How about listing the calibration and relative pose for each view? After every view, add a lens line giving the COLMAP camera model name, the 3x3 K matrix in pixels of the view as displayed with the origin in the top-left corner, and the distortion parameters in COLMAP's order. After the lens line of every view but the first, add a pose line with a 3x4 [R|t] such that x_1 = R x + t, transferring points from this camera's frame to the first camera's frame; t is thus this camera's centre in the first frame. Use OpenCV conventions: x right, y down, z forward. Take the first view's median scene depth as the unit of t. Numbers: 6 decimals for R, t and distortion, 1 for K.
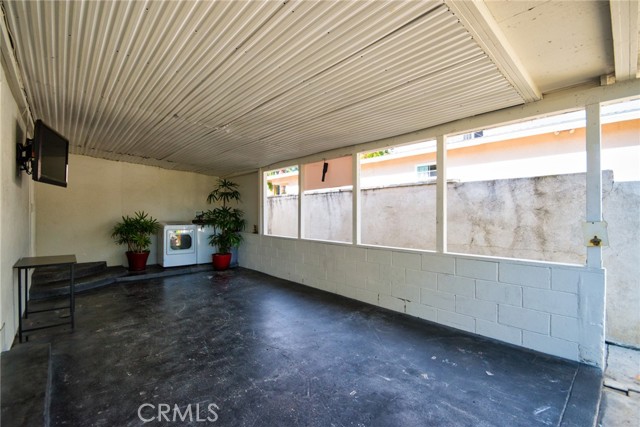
lens RADIAL K [[309.6, 0, 320.0], [0, 309.6, 213.5], [0, 0, 1]] dist [-0.001267, -0.000844]
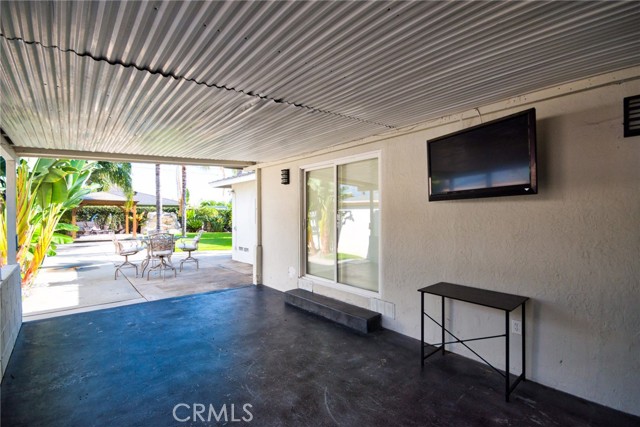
lens RADIAL K [[309.6, 0, 320.0], [0, 309.6, 213.5], [0, 0, 1]] dist [-0.001267, -0.000844]
pose [[-0.999846, -0.000833, 0.017511, -0.539560], [-0.000818, 0.999999, 0.000820, -0.064468], [-0.017512, 0.000806, -0.999846, 1.940308]]
